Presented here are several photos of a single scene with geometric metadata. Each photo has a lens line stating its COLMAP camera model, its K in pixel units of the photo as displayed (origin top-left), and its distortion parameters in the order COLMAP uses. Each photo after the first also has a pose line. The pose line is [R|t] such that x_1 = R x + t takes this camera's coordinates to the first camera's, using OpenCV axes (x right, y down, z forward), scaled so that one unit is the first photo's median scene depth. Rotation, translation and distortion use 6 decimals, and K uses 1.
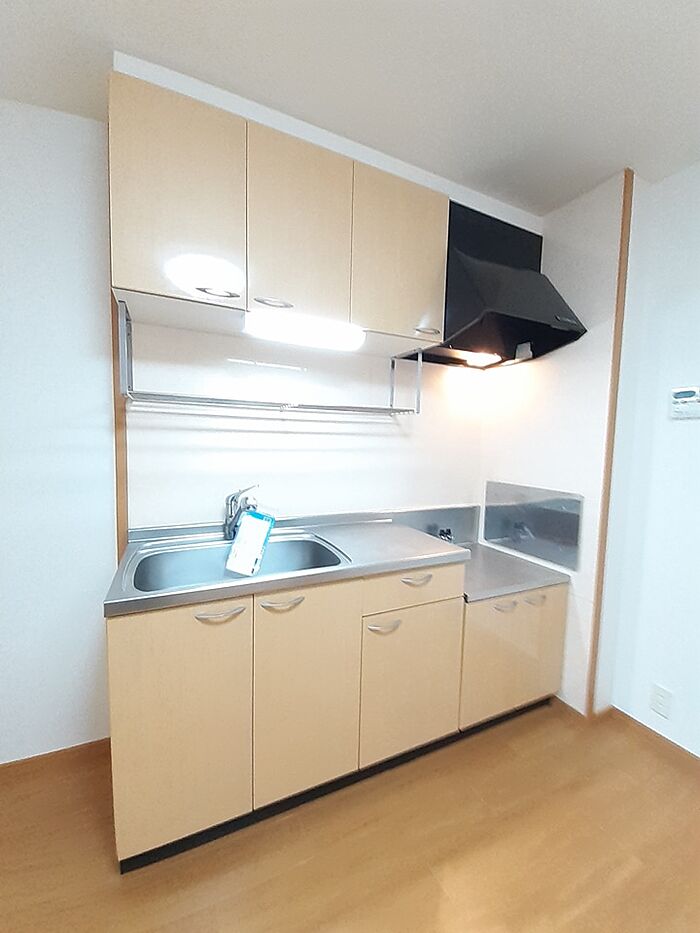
lens RADIAL K [[369.5, 0, 350.0], [0, 369.5, 466.5], [0, 0, 1]] dist [0.000690, -0.000171]
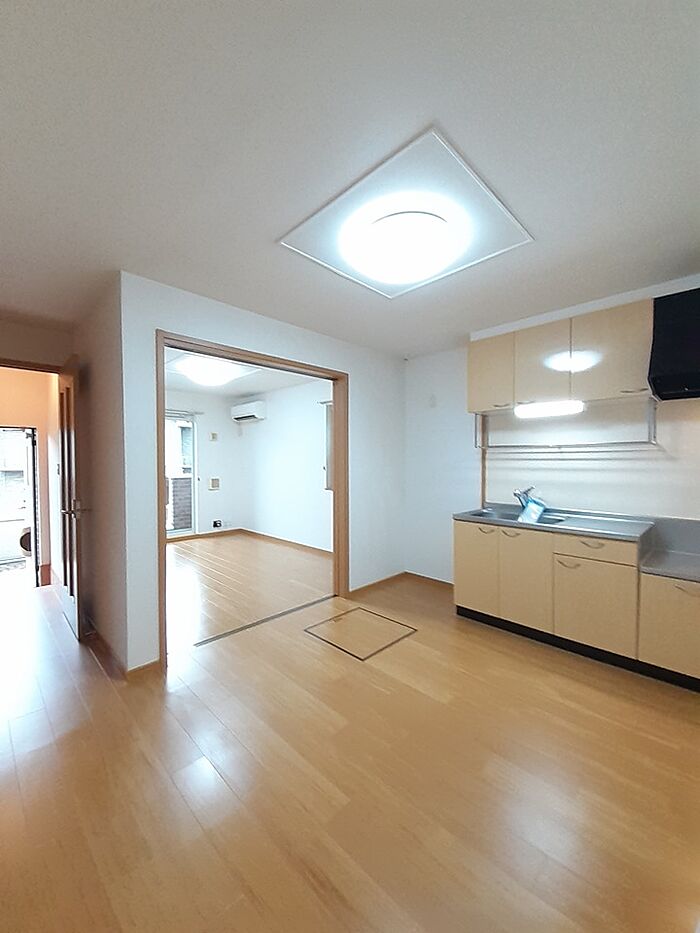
lens RADIAL K [[374.0, 0, 350.0], [0, 374.0, 466.5], [0, 0, 1]] dist [-0.001187, -0.000109]
pose [[0.337782, -0.006012, -0.941205, 1.390591], [-0.057898, 0.997953, -0.027153, 0.056888], [0.939442, 0.063666, 0.336743, -0.649712]]
